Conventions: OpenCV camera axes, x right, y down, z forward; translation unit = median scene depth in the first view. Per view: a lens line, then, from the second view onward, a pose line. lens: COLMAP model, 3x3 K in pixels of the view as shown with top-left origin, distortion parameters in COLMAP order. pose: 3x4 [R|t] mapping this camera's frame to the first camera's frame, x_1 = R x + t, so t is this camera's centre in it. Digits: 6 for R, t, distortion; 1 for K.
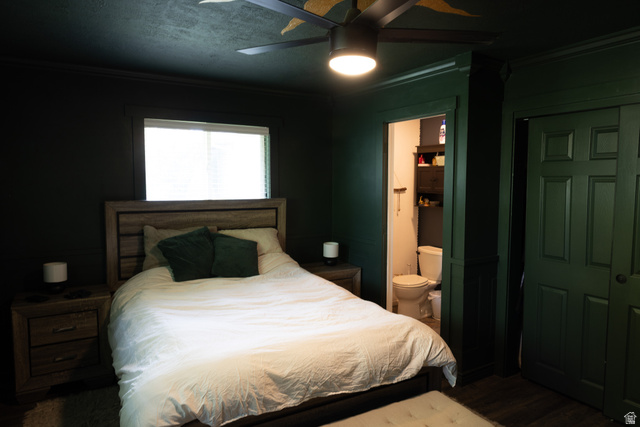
lens RADIAL K [[429.4, 0, 320.9], [0, 429.4, 211.5], [0, 0, 1]] dist [0.006163, -0.001531]
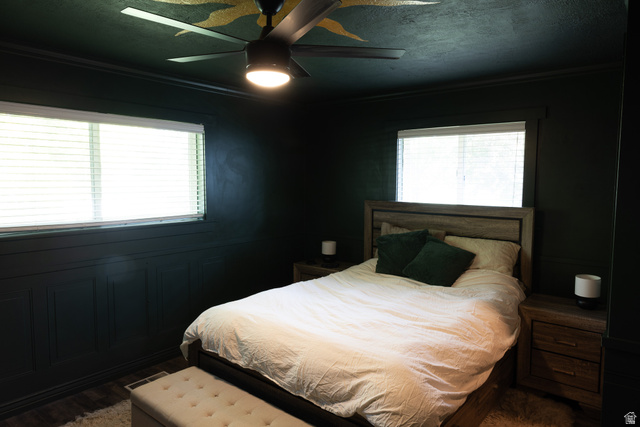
lens RADIAL K [[429.4, 0, 321.1], [0, 429.4, 214.3], [0, 0, 1]] dist [0.006163, -0.001531]
pose [[0.341349, 0.072331, -0.937149, 0.899726], [-0.076071, 0.995890, 0.049156, -0.048034], [0.936853, 0.054511, 0.345448, 0.602344]]
